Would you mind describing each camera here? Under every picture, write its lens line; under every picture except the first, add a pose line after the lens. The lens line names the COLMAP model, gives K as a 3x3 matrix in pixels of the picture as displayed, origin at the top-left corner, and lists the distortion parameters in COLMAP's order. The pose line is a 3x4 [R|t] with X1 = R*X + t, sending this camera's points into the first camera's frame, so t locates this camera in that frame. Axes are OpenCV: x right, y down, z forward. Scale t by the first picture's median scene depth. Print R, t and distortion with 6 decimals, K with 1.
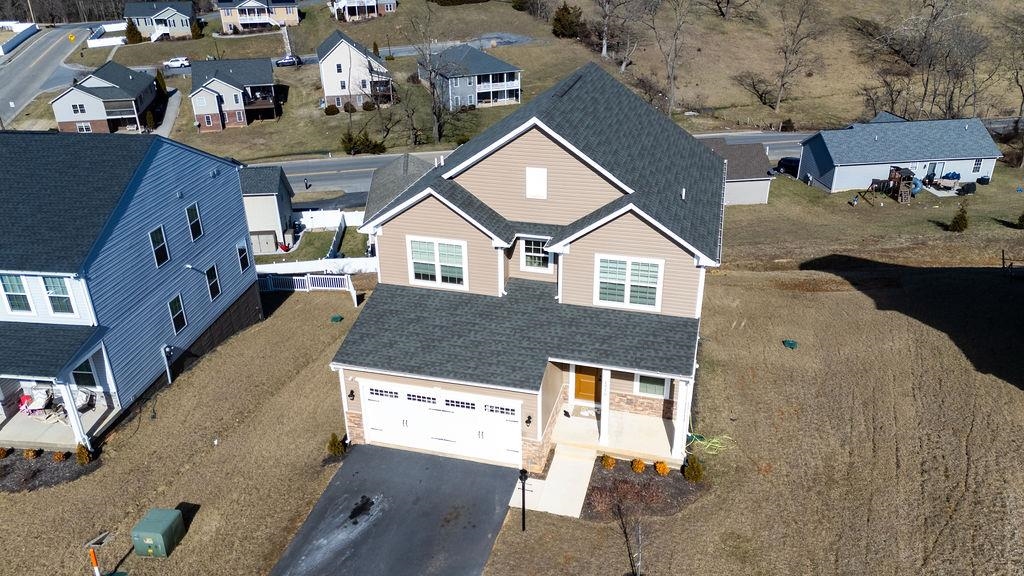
lens RADIAL K [[744.4, 0, 509.9], [0, 744.4, 291.9], [0, 0, 1]] dist [0.119619, -0.122888]
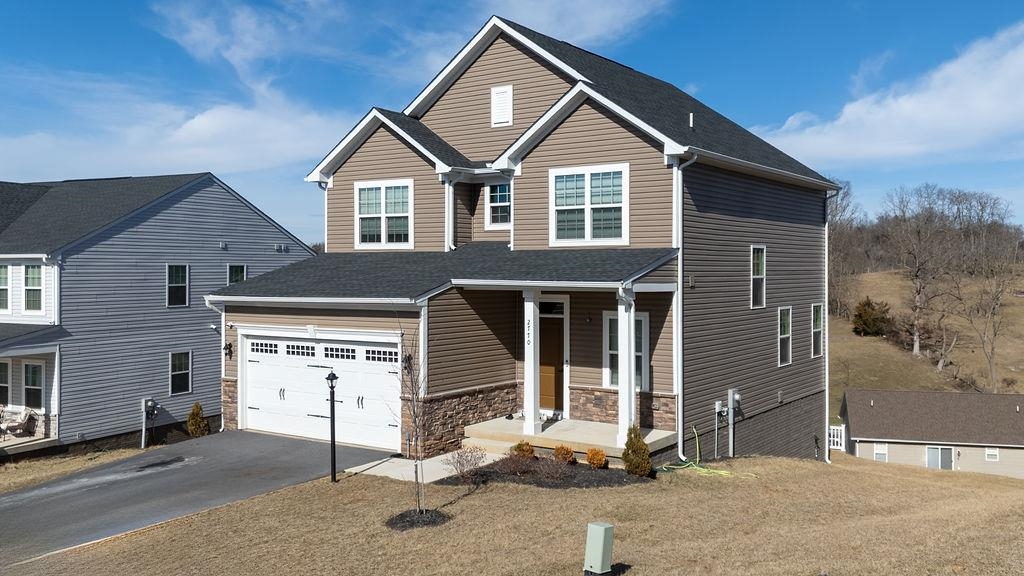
lens RADIAL K [[895.6, 0, 572.3], [0, 895.6, 272.7], [0, 0, 1]] dist [0.004689, 0.059187]
pose [[0.956012, 0.018279, -0.292757, 0.366970], [-0.142455, 0.901385, -0.408915, 0.370032], [0.256412, 0.432632, 0.864339, 0.257081]]
